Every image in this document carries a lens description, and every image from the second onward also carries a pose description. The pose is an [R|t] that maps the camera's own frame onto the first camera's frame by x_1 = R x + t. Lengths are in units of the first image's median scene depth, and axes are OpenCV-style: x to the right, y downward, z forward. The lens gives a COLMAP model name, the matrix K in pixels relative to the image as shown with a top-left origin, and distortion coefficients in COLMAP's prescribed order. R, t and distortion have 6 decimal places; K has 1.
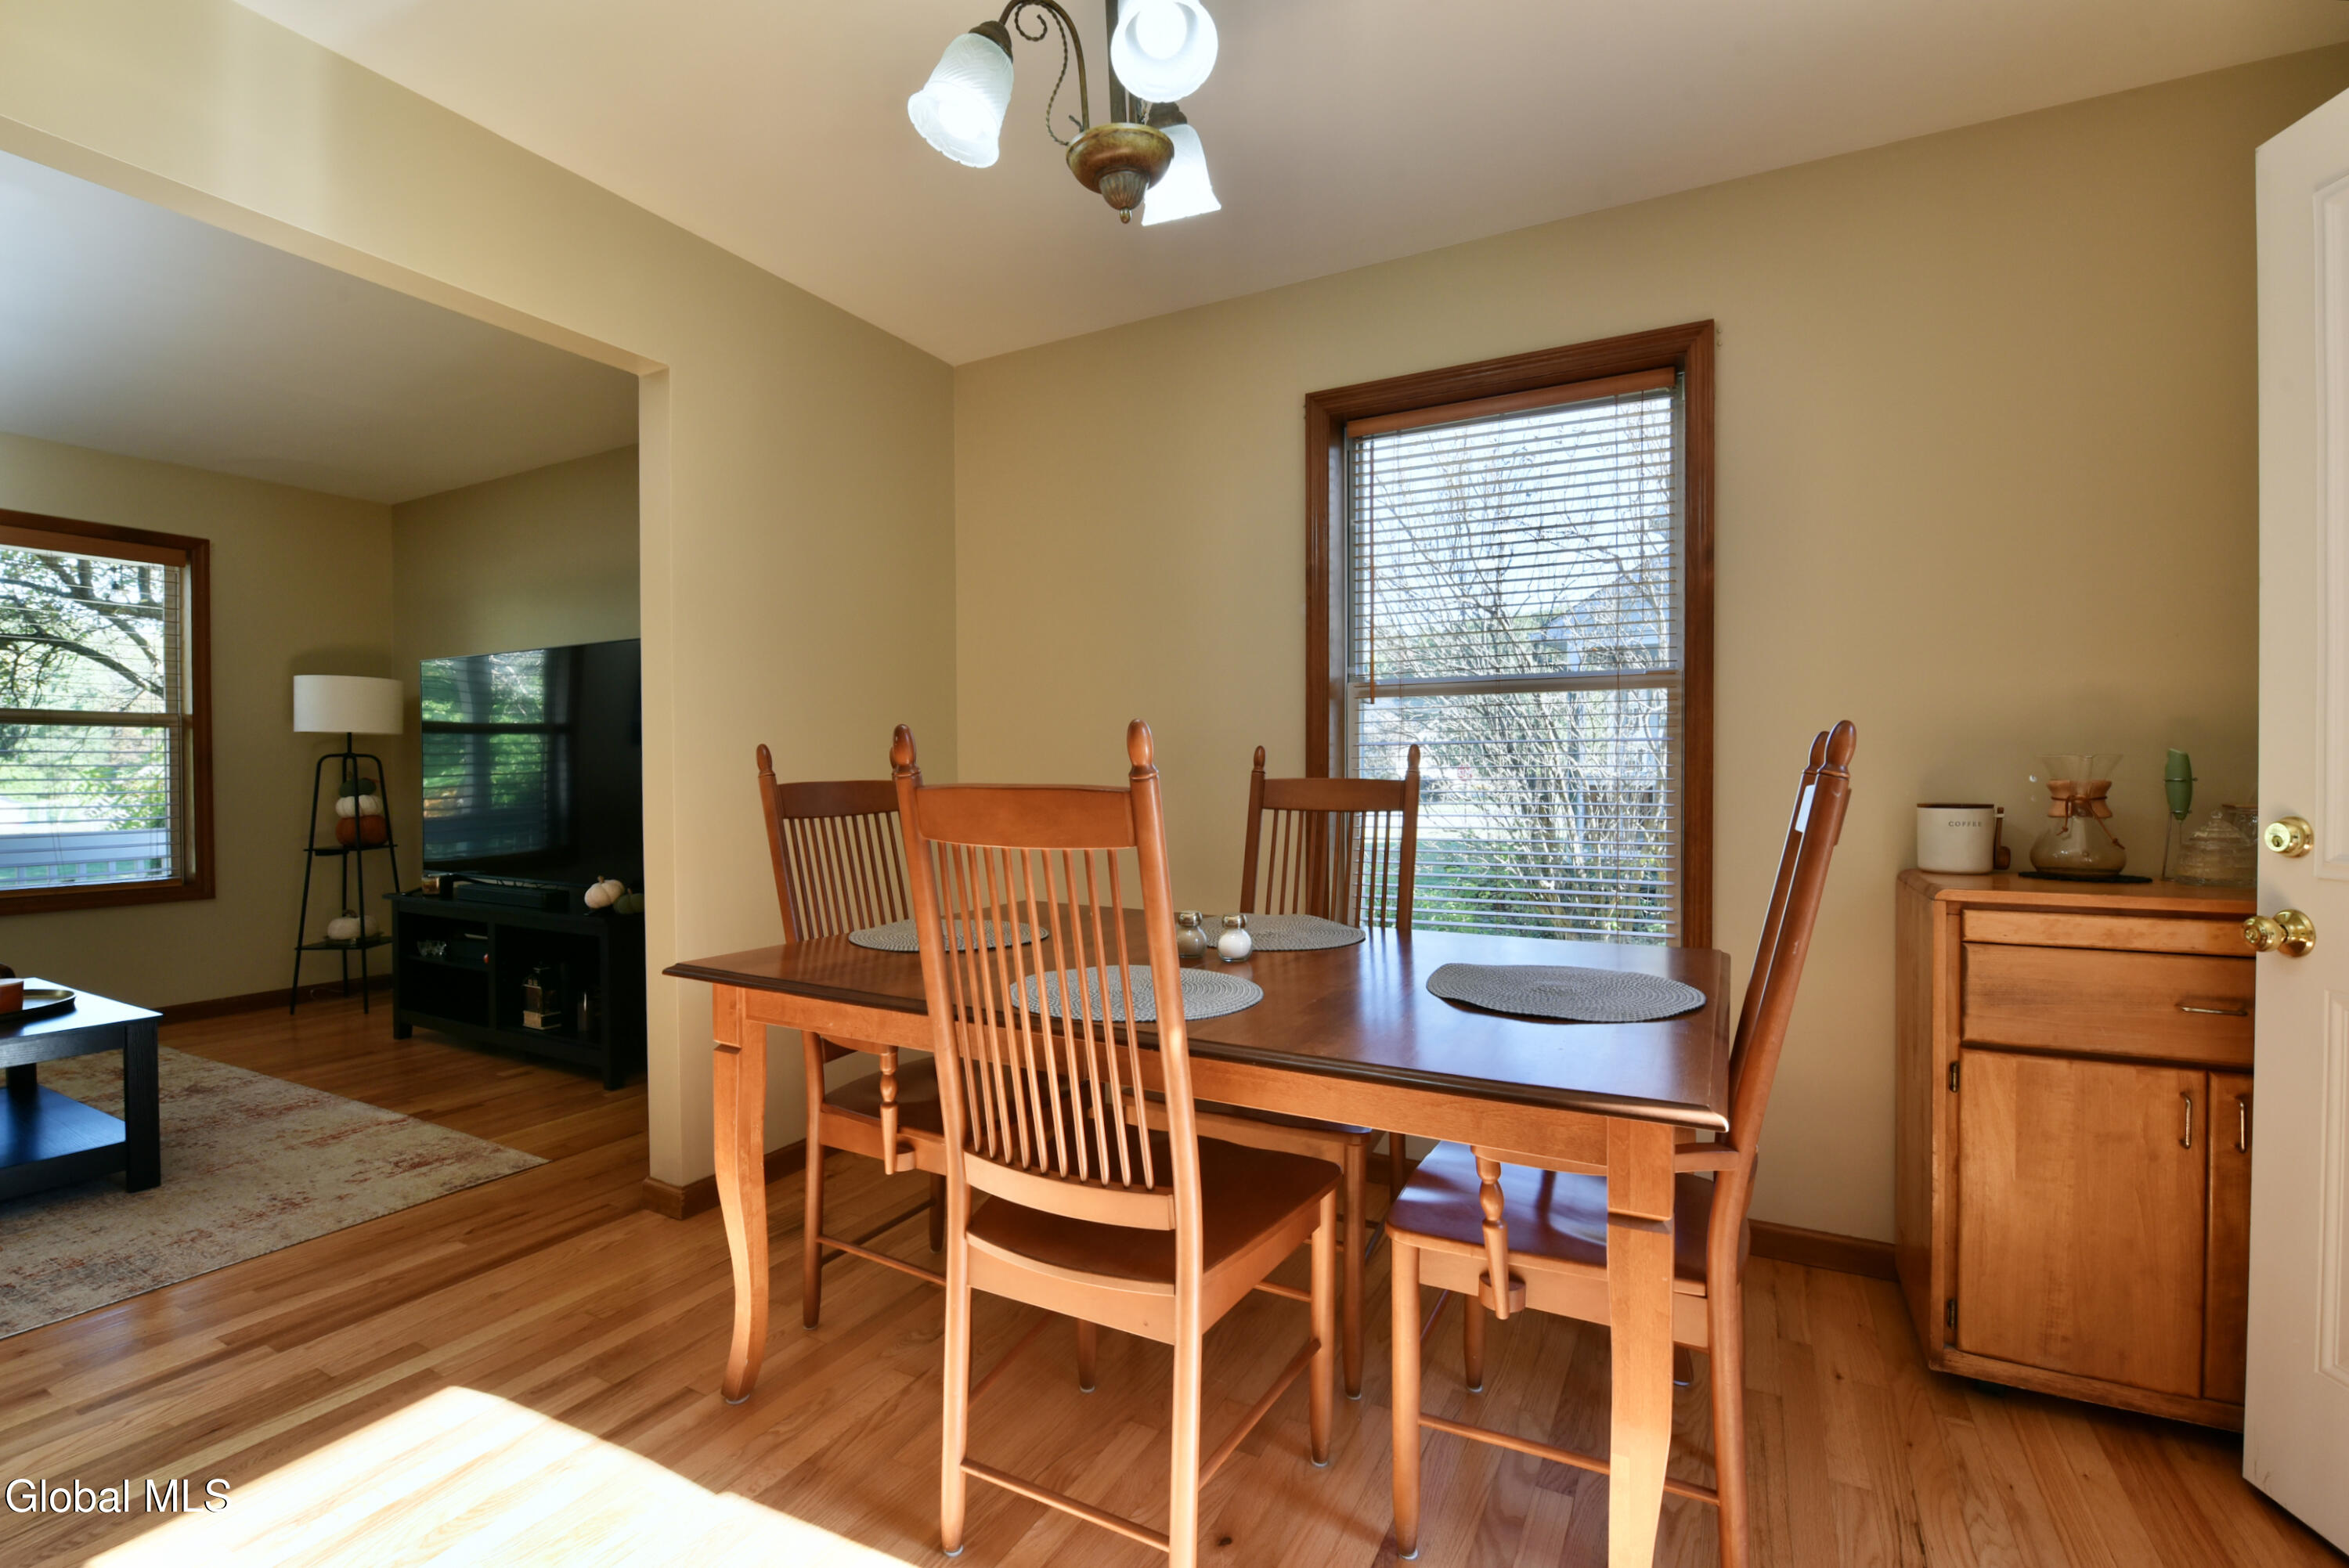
lens RADIAL K [[1046.2, 0, 1174.5], [0, 1046.2, 784.0], [0, 0, 1]] dist [-0.001332, -0.000186]
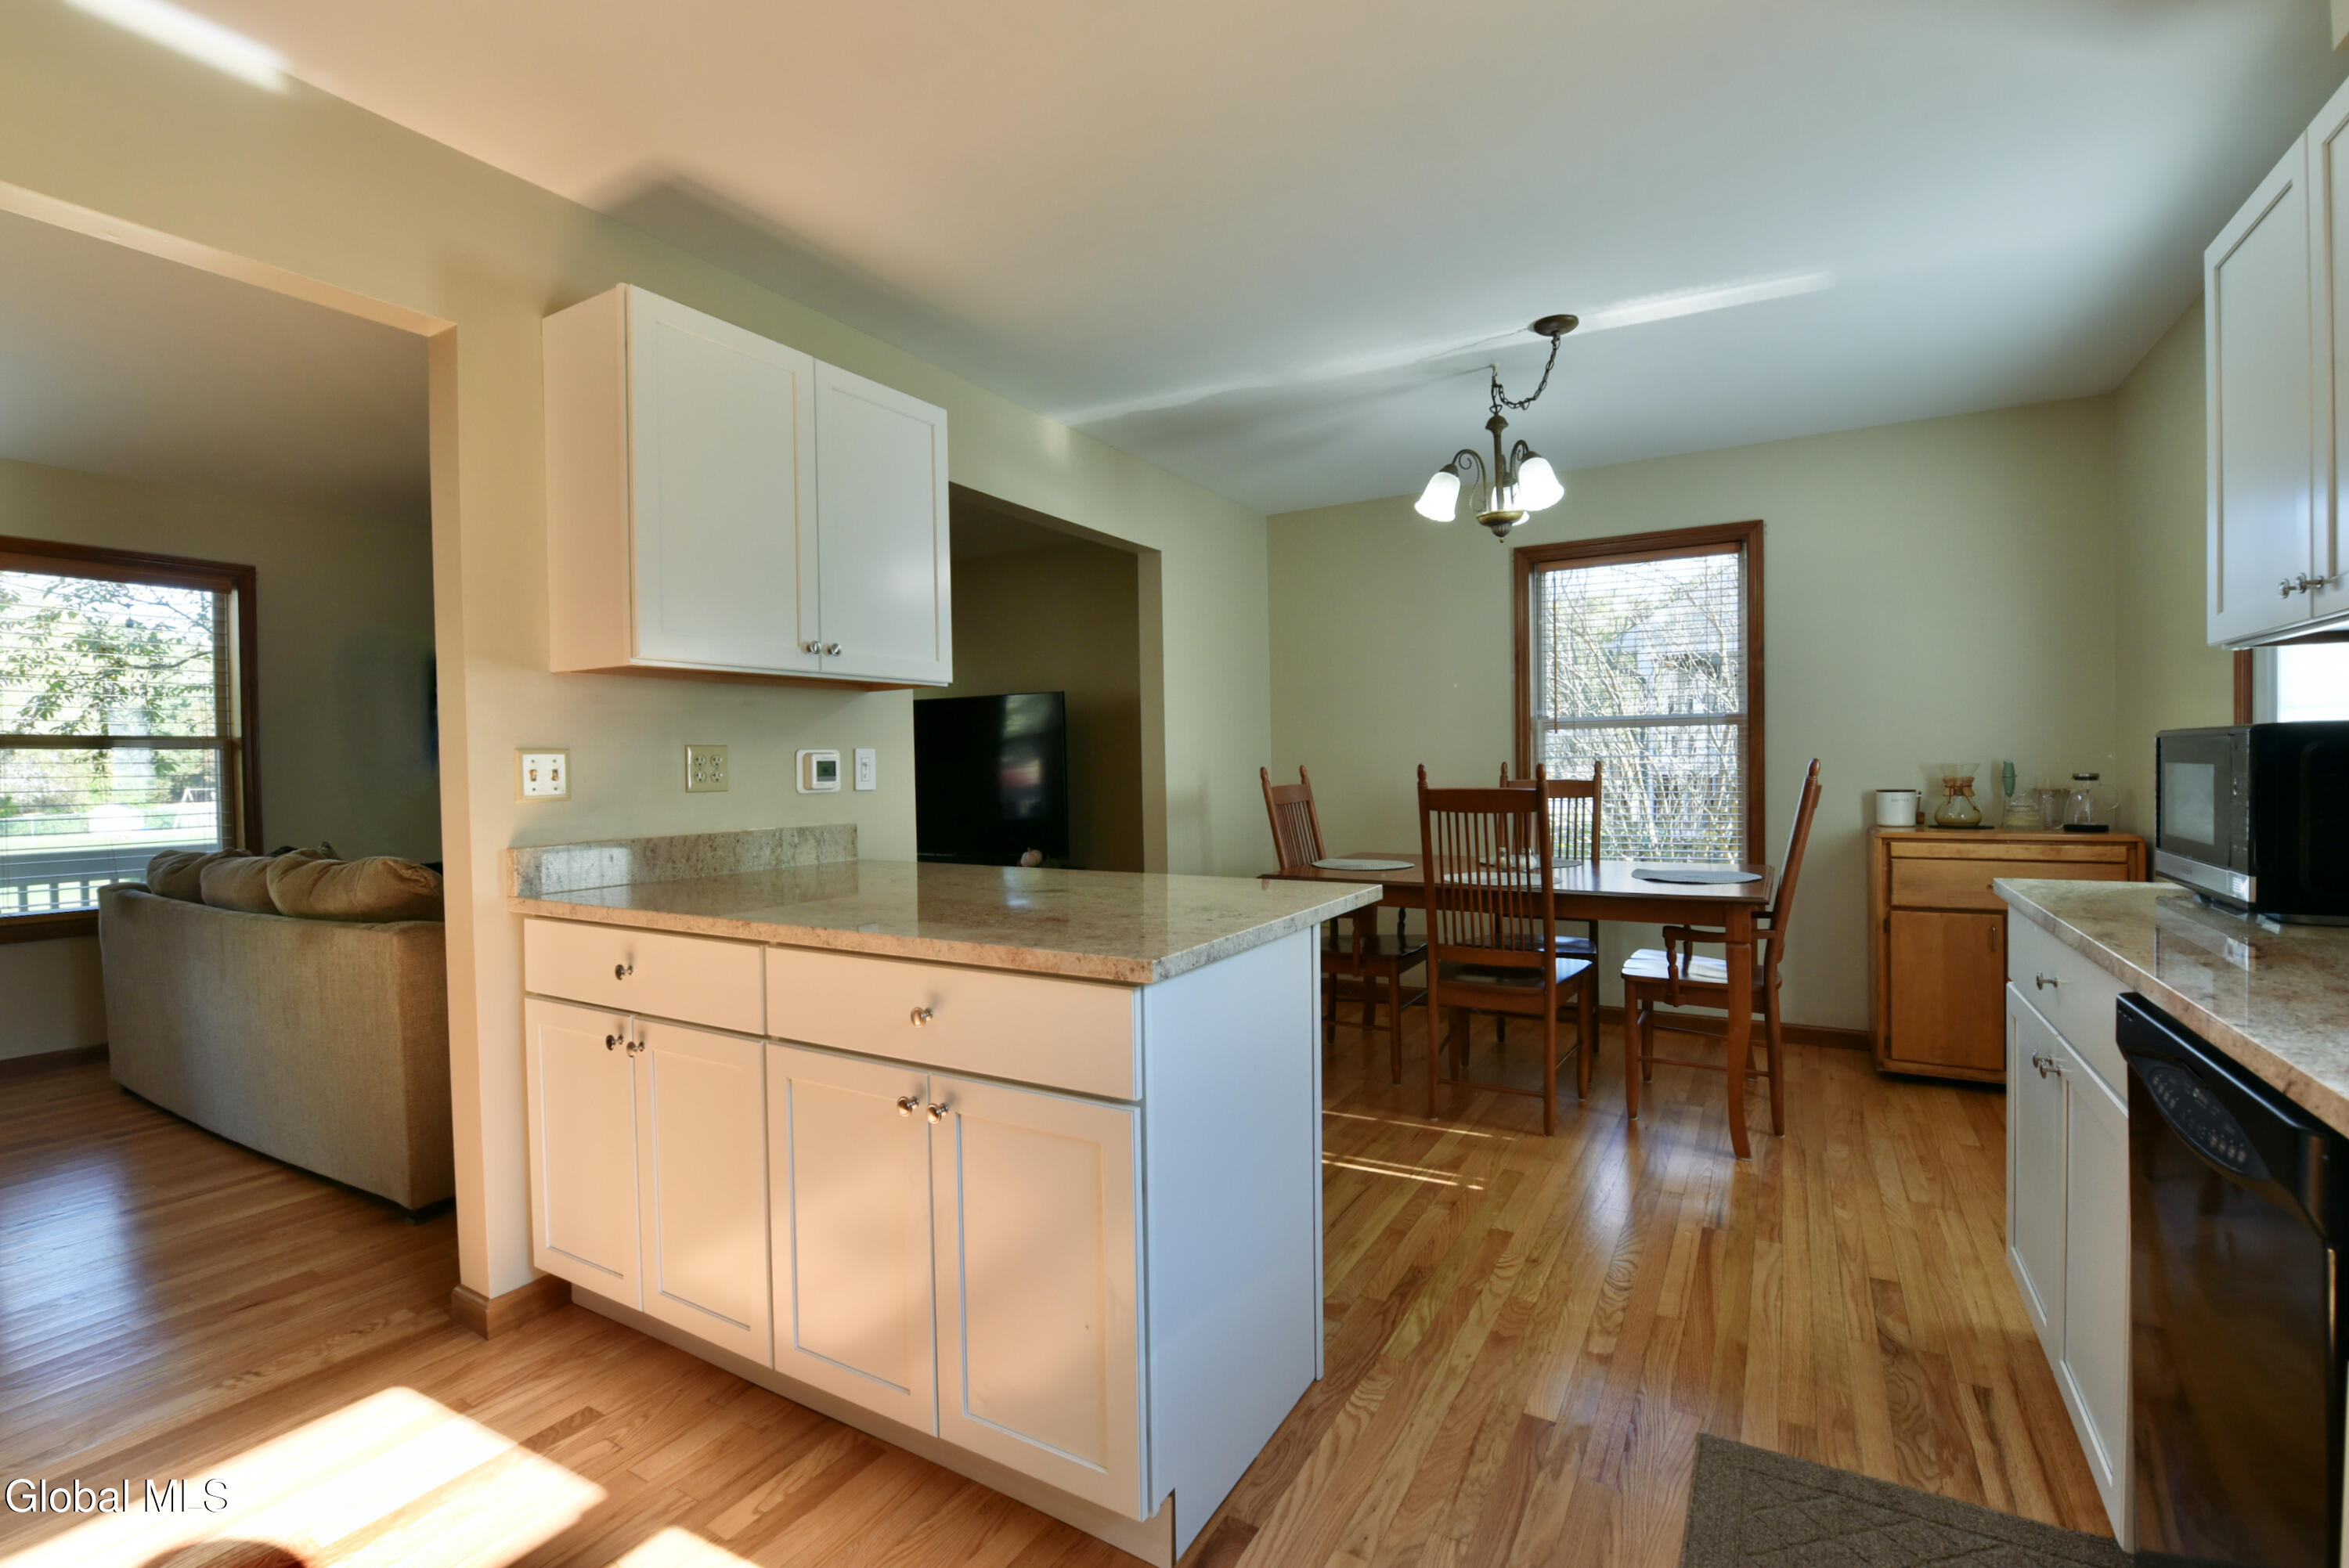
lens RADIAL K [[1055.3, 0, 1174.5], [0, 1055.3, 784.0], [0, 0, 1]] dist [0.000135, -0.000177]
pose [[0.999179, -0.013064, -0.038358, -0.404279], [0.013240, 0.999903, 0.004326, -0.014244], [0.038298, -0.004830, 0.999255, -0.800595]]
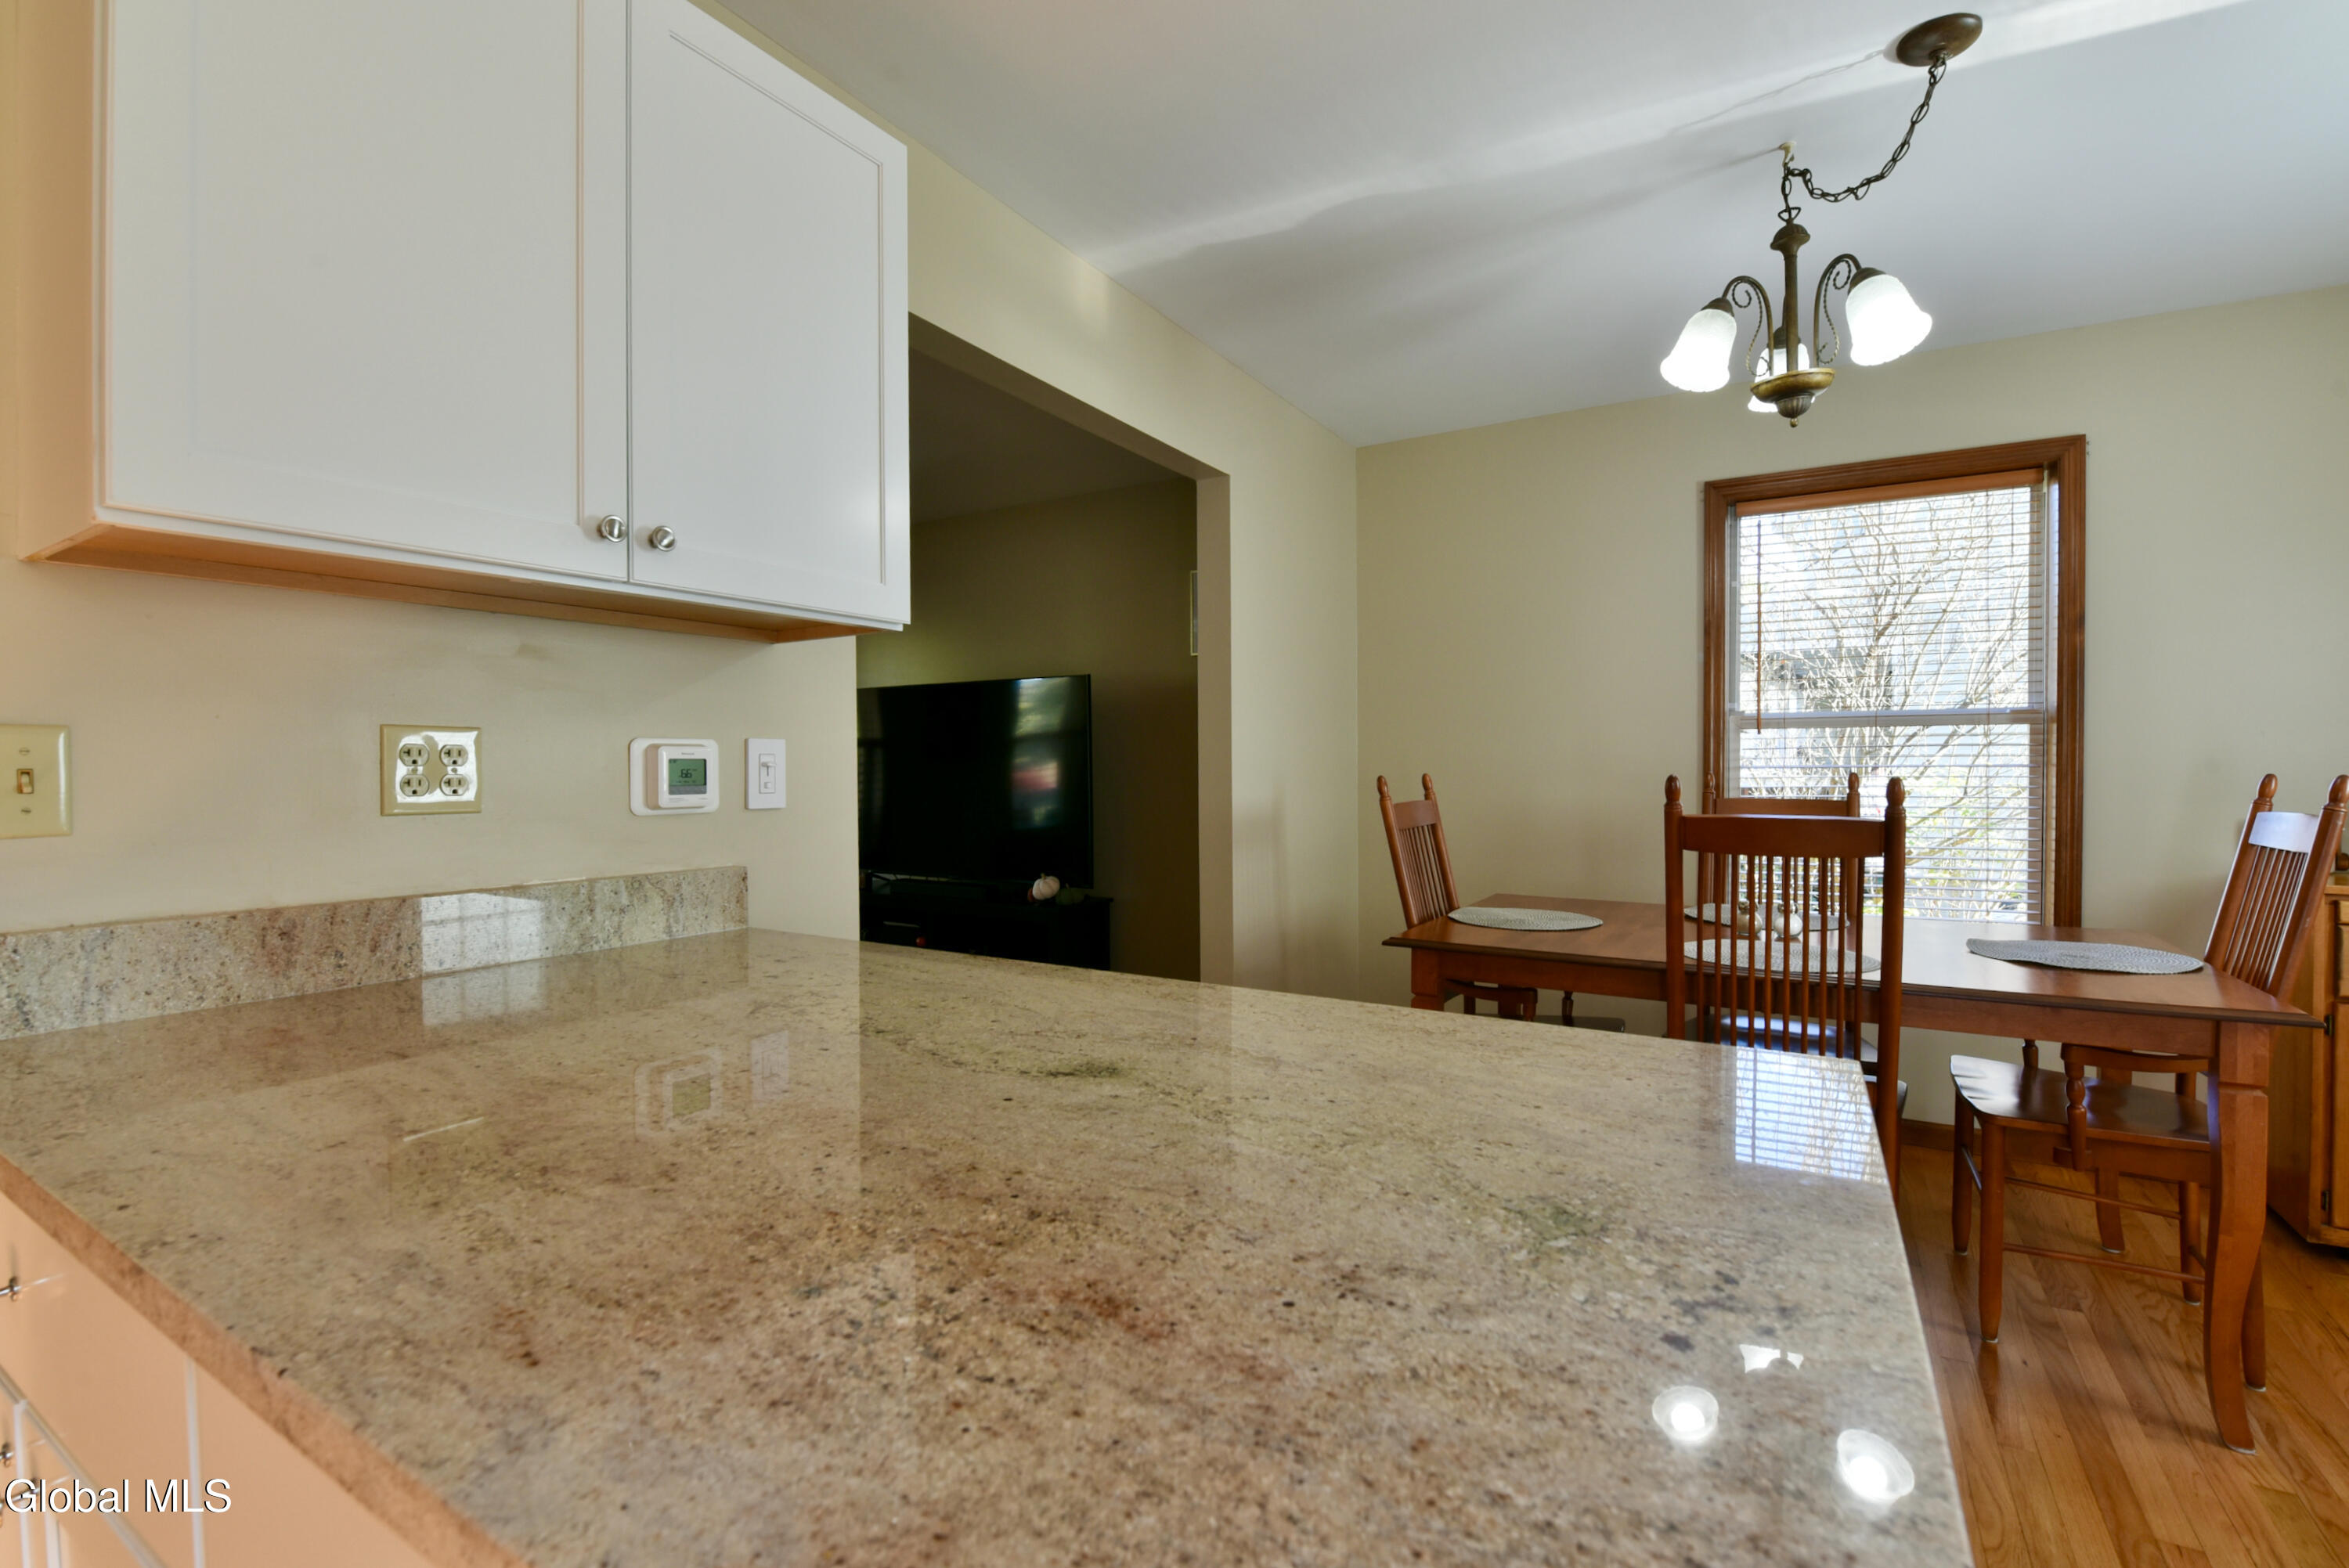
lens RADIAL K [[1042.0, 0, 1174.5], [0, 1042.0, 784.0], [0, 0, 1]] dist [-0.001525, -0.007735]
pose [[0.998651, -0.000329, -0.051926, -0.492662], [0.000424, 0.999998, 0.001817, -0.024646], [0.051926, -0.001836, 0.998649, -0.288970]]
